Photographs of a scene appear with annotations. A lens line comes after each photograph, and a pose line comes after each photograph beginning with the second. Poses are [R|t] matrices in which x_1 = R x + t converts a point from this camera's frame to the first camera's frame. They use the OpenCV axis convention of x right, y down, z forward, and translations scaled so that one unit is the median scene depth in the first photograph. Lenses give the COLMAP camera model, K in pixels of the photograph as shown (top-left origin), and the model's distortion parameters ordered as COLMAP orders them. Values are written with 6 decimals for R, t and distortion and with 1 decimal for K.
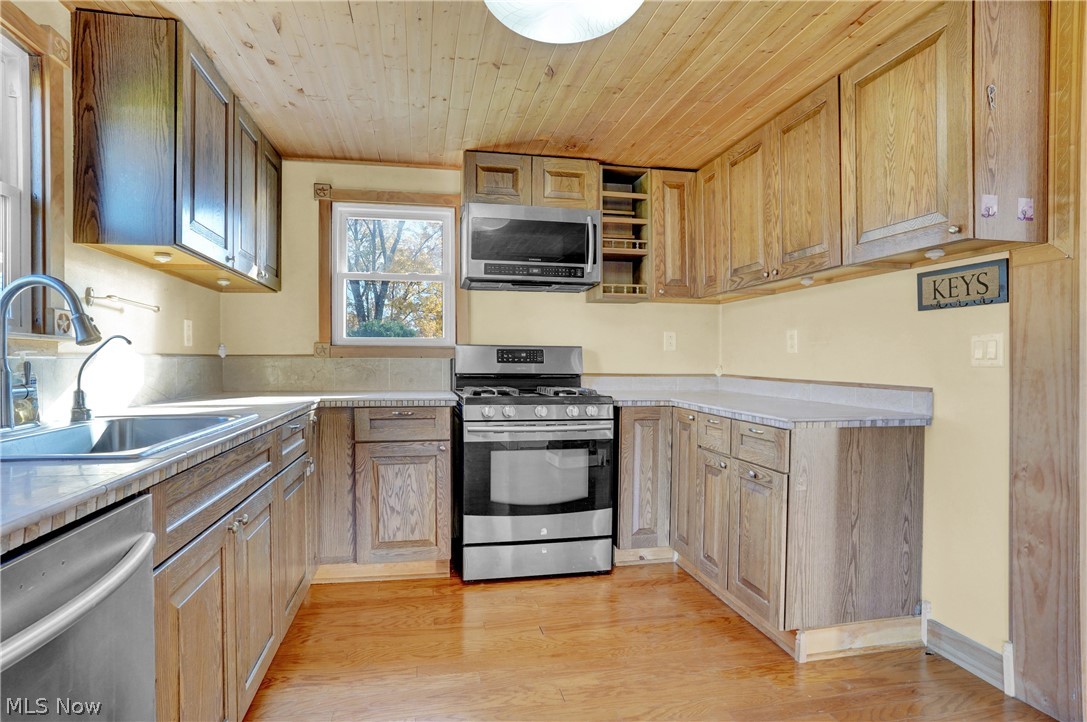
lens RADIAL K [[574.5, 0, 561.4], [0, 574.5, 356.7], [0, 0, 1]] dist [-0.065993, 0.035275]
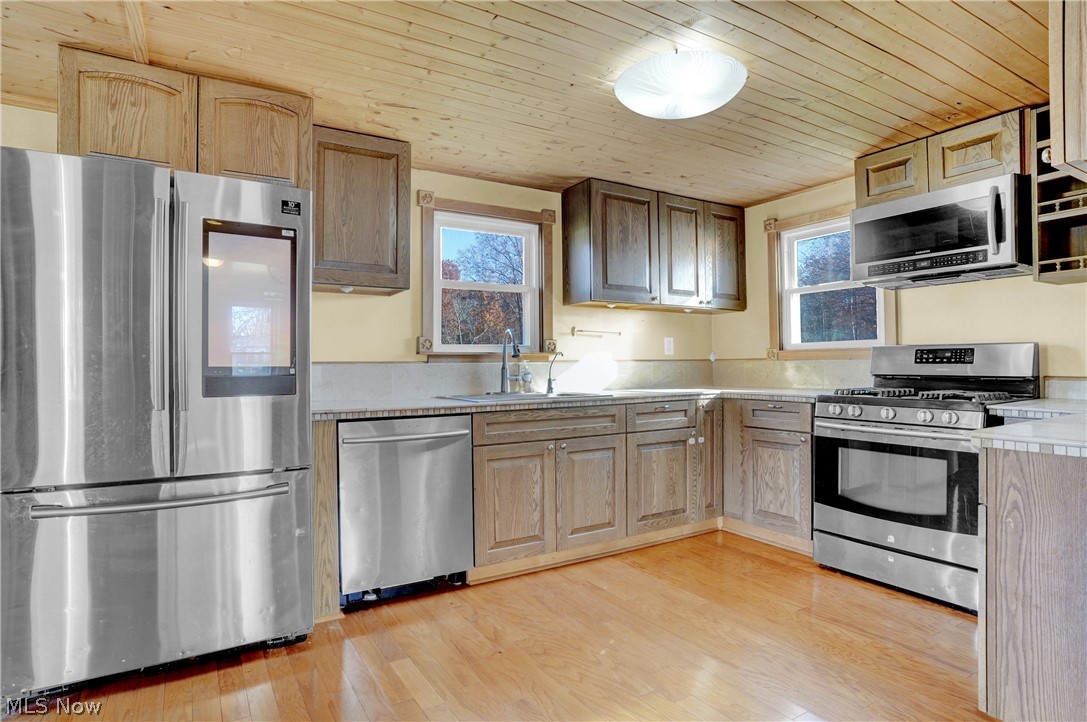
lens RADIAL K [[574.5, 0, 561.4], [0, 574.5, 356.7], [0, 0, 1]] dist [-0.065993, 0.035275]
pose [[0.369351, -0.017847, -0.929119, 0.657559], [0.013064, 0.999816, -0.014011, 0.005413], [0.929198, -0.006963, 0.369517, 0.140196]]
